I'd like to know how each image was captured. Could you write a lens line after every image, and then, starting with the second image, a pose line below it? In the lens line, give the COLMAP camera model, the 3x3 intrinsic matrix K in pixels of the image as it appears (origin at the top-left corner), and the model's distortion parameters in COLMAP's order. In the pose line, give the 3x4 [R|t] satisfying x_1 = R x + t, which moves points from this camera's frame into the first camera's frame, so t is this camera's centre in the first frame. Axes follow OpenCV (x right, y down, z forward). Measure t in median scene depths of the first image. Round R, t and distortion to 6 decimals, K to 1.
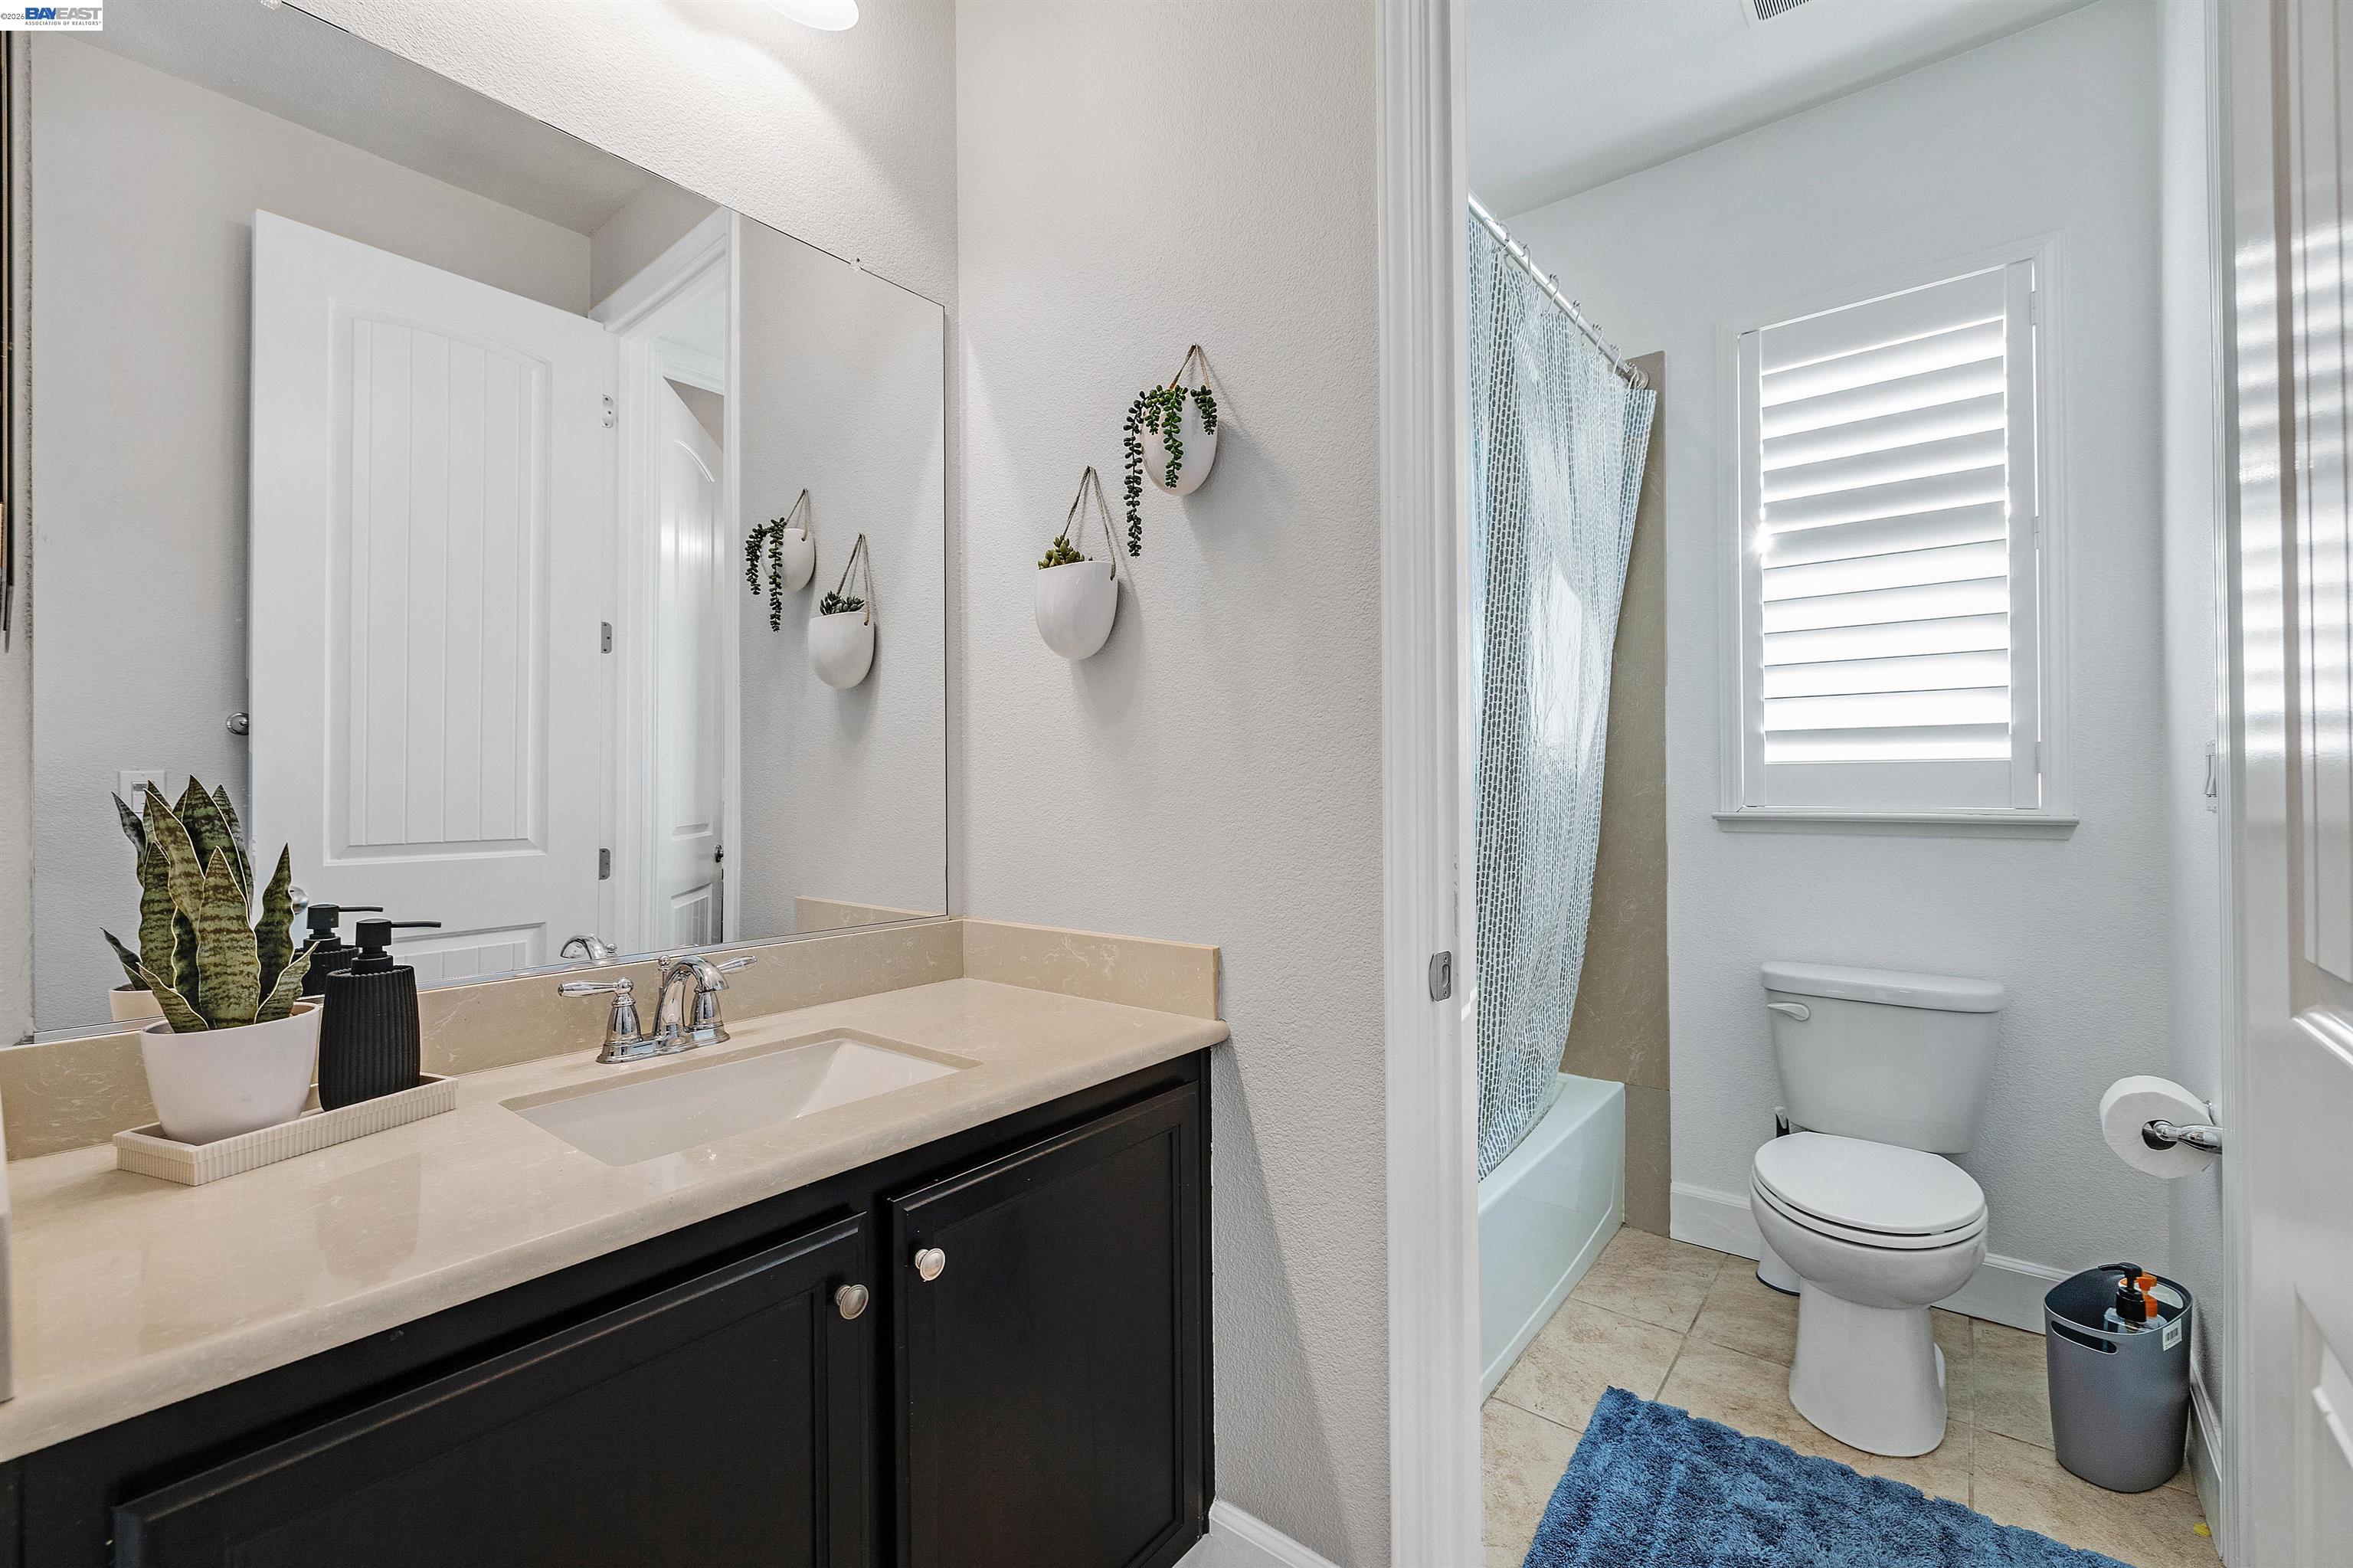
lens RADIAL K [[976.9, 0, 1177.7], [0, 976.9, 781.8], [0, 0, 1]] dist [0.000181, -0.000004]
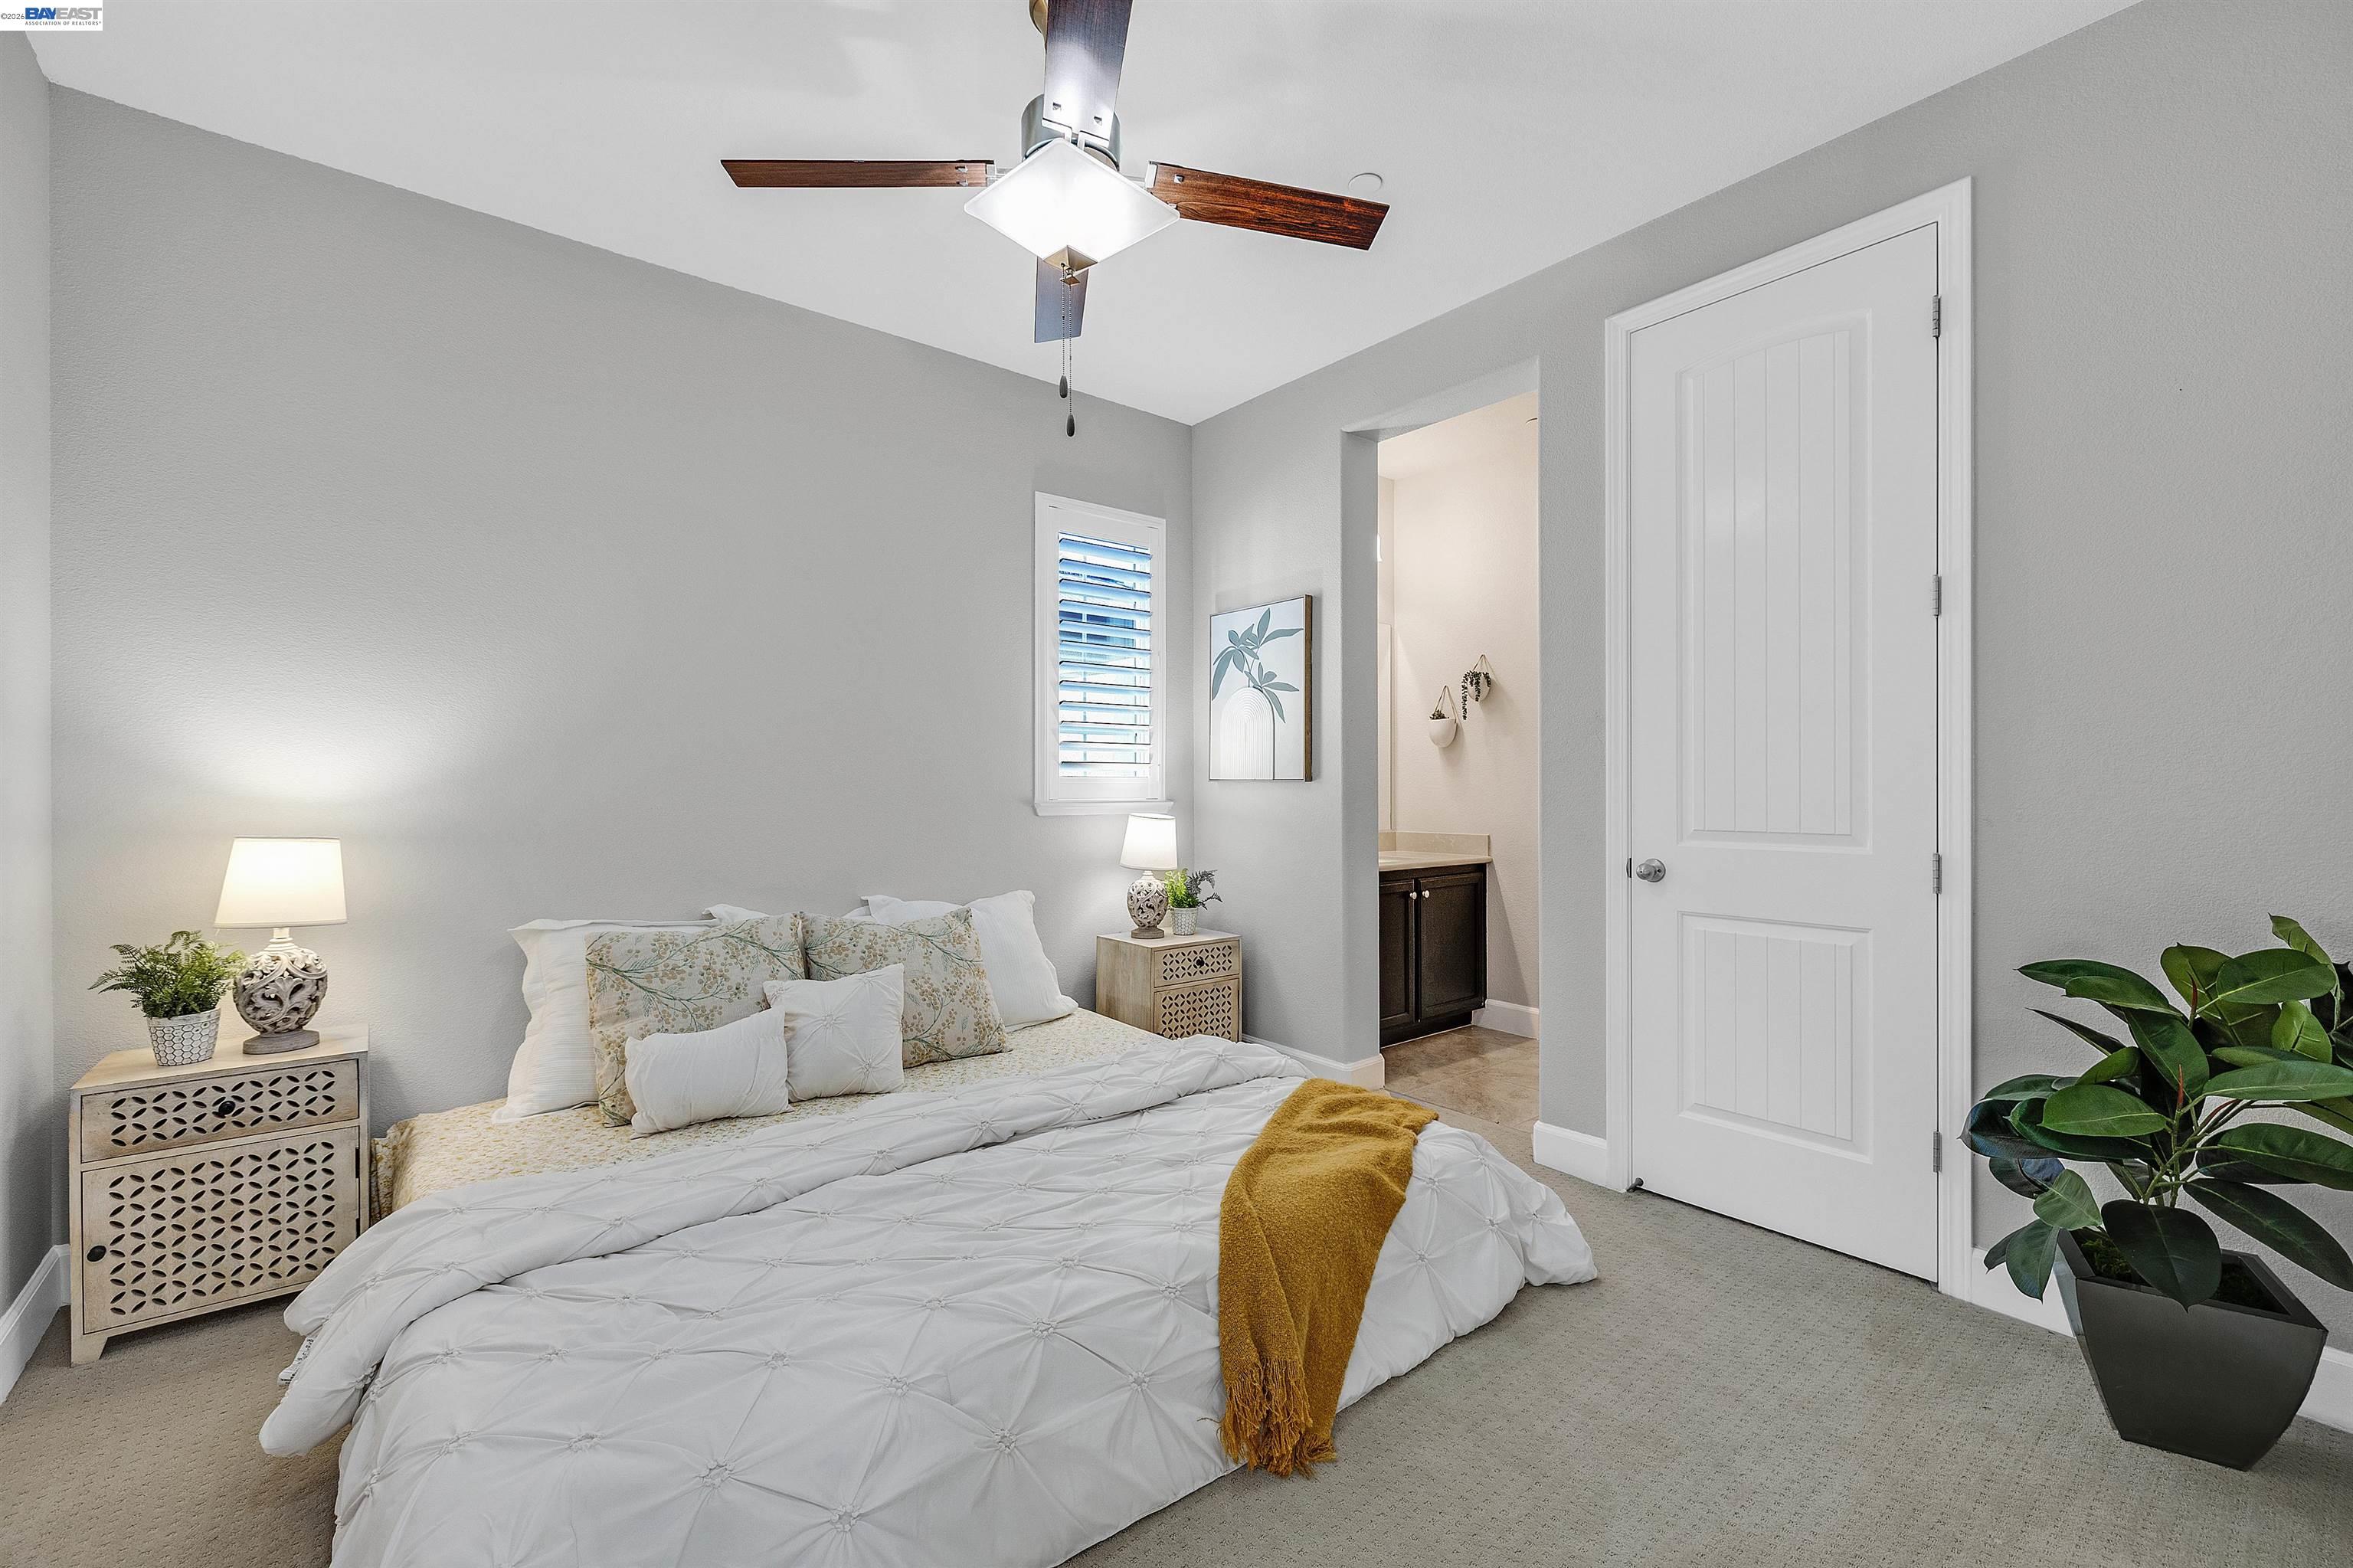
lens RADIAL K [[976.9, 0, 1173.1], [0, 976.9, 788.2], [0, 0, 1]] dist [0.000181, -0.000004]
pose [[0.978562, 0.009865, -0.205718, -0.345857], [-0.007840, 0.999913, 0.010652, -0.019137], [0.205805, -0.008811, 0.978553, -2.631408]]
